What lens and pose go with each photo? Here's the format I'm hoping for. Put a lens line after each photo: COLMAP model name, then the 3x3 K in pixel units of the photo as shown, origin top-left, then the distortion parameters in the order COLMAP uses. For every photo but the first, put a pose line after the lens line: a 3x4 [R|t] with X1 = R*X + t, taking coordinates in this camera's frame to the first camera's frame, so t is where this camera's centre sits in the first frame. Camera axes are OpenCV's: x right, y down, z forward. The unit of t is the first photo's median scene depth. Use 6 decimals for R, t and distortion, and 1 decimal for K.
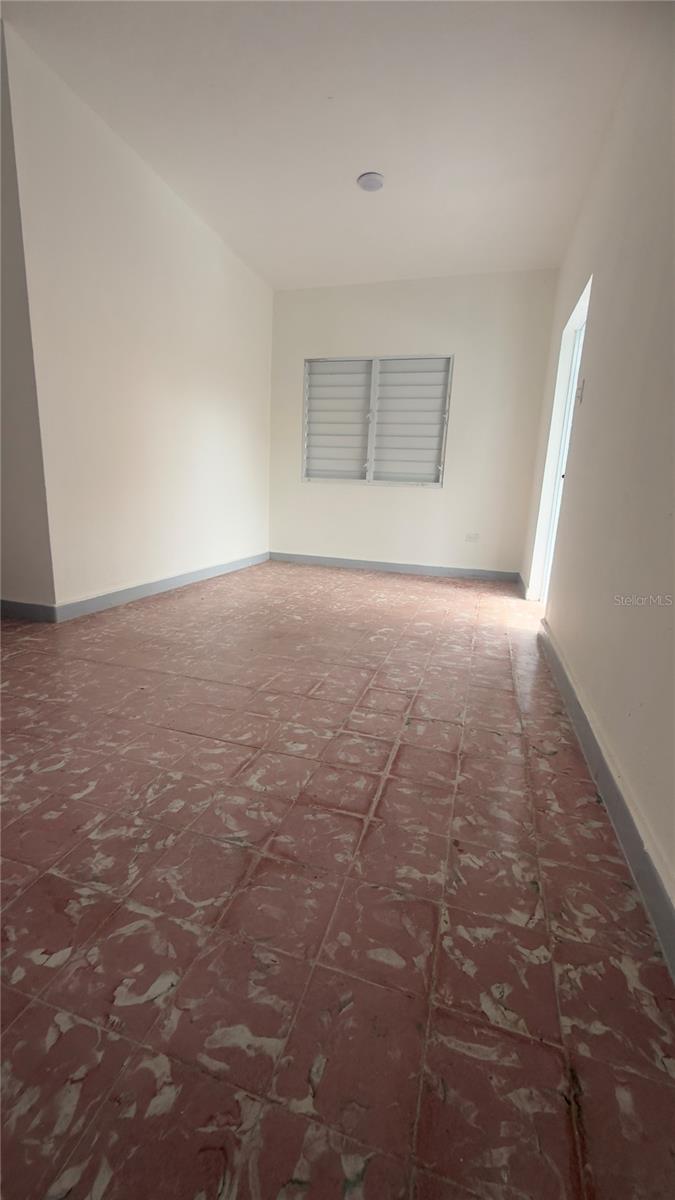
lens RADIAL K [[479.0, 0, 339.3], [0, 479.0, 593.7], [0, 0, 1]] dist [-0.000181, 0.000746]
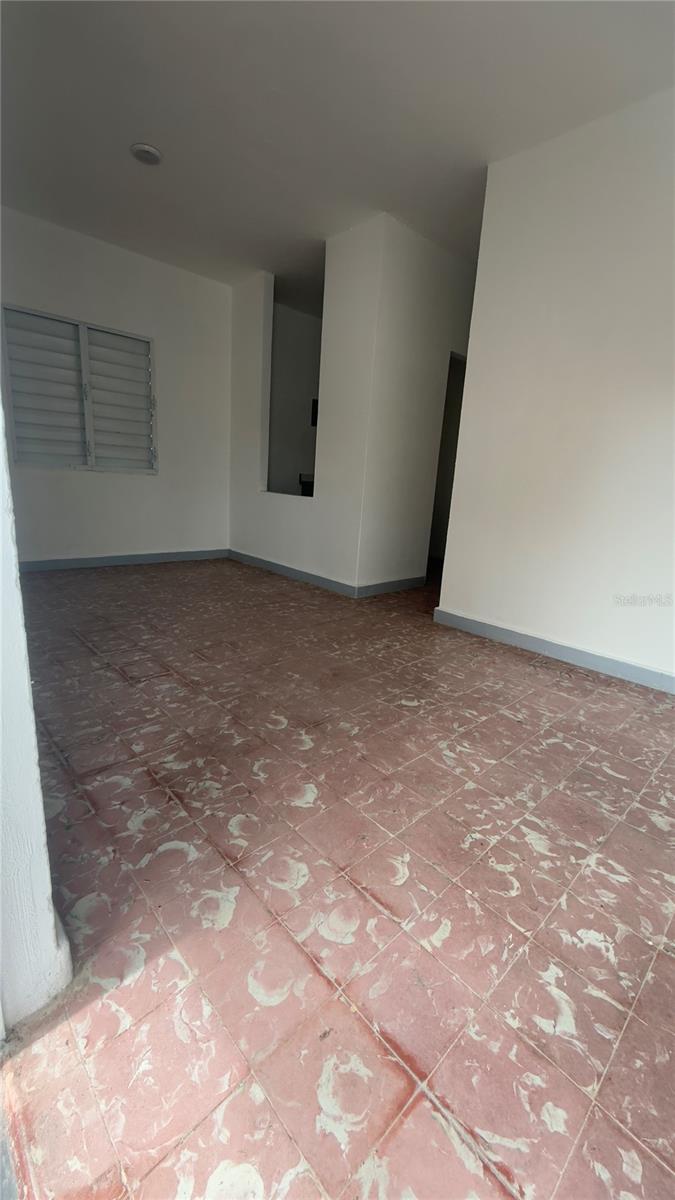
lens RADIAL K [[479.0, 0, 339.3], [0, 479.0, 593.7], [0, 0, 1]] dist [-0.000181, 0.000746]
pose [[-0.486915, 0.135507, -0.862874, 0.741753], [-0.265701, 0.918096, 0.294113, -0.375160], [0.832056, 0.372474, -0.411031, 1.546409]]
